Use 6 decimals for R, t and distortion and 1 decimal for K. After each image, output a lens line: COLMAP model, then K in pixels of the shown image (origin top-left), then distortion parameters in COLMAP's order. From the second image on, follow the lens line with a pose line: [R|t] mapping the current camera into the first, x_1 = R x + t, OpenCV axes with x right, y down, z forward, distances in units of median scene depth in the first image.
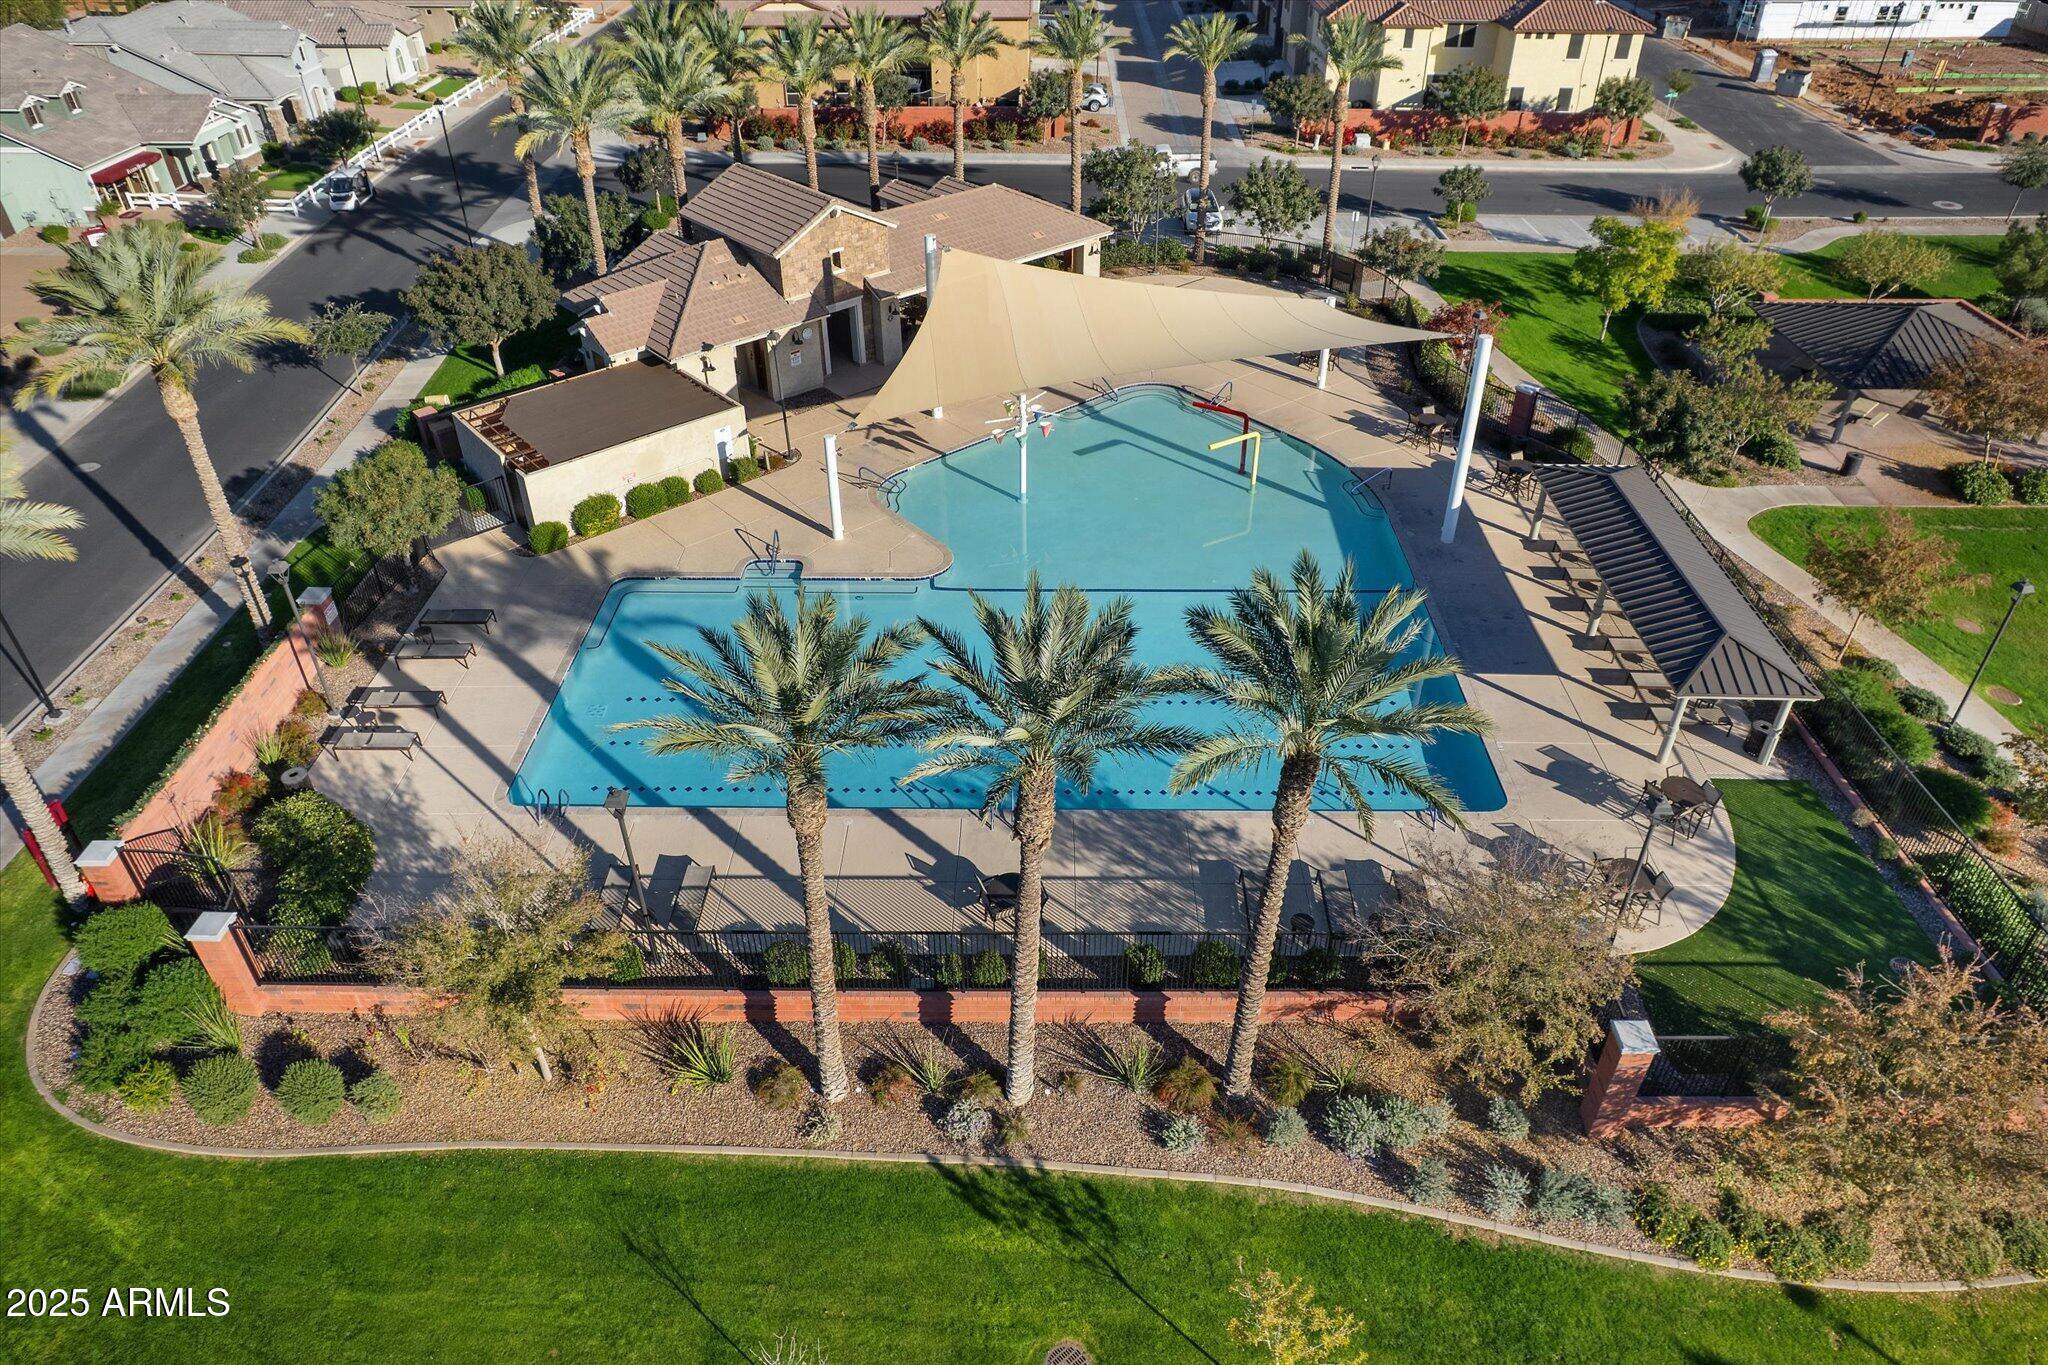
lens RADIAL K [[1321.6, 0, 1016.3], [0, 1321.6, 724.8], [0, 0, 1]] dist [-0.075395, 0.062364]
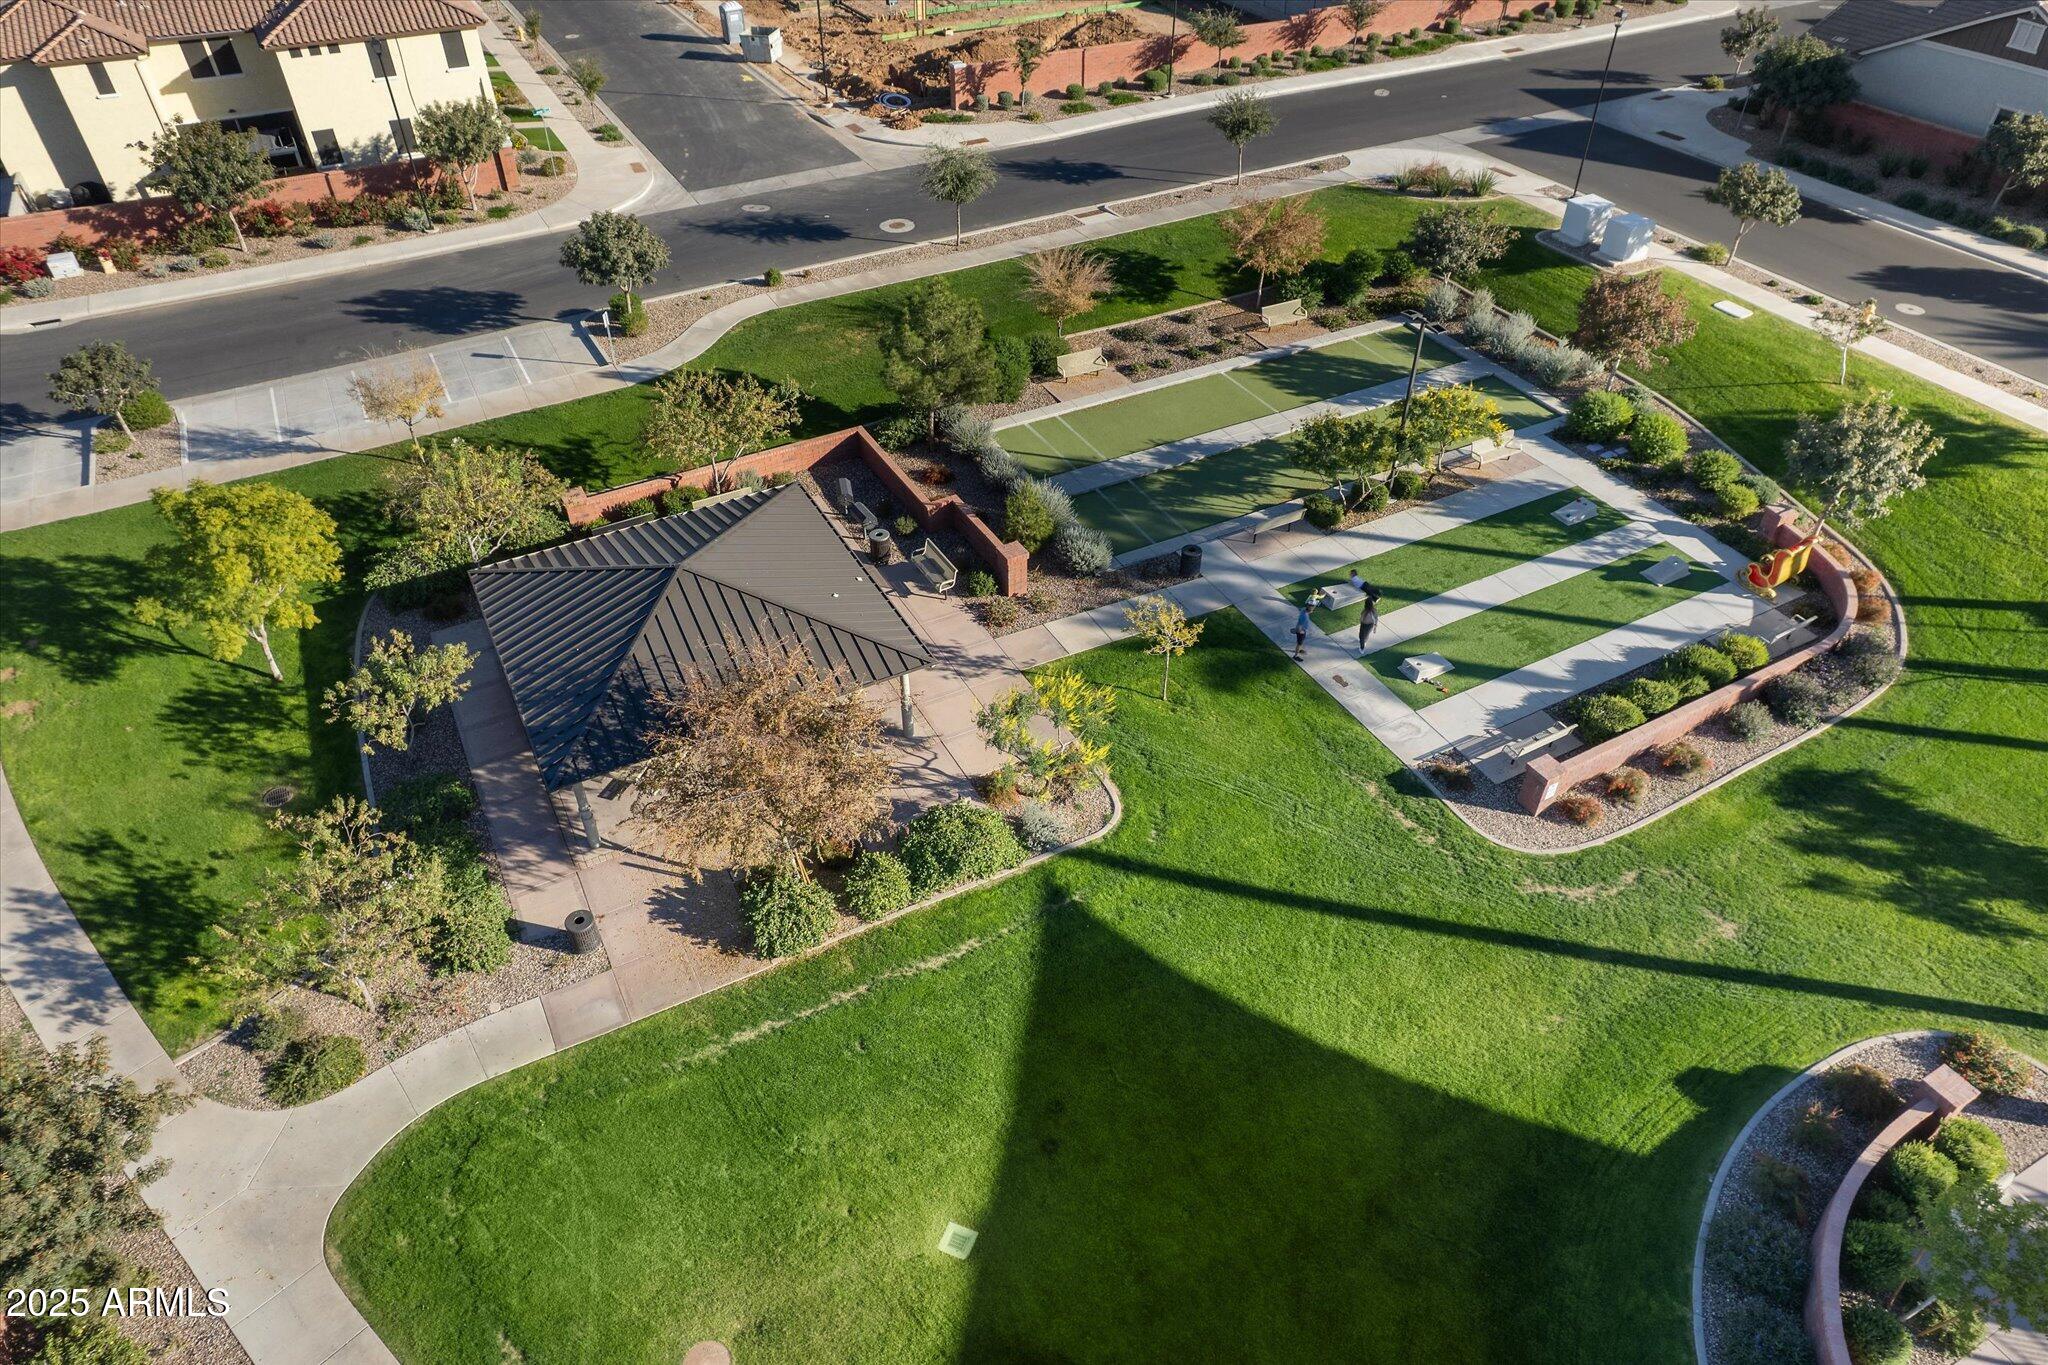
lens RADIAL K [[1276.8, 0, 1028.5], [0, 1276.8, 726.5], [0, 0, 1]] dist [-0.074096, 0.063825]
pose [[0.883068, -0.317547, 0.345478, 0.396339], [0.287305, 0.947994, 0.136979, -0.183552], [-0.371009, -0.021705, 0.928376, 0.254745]]
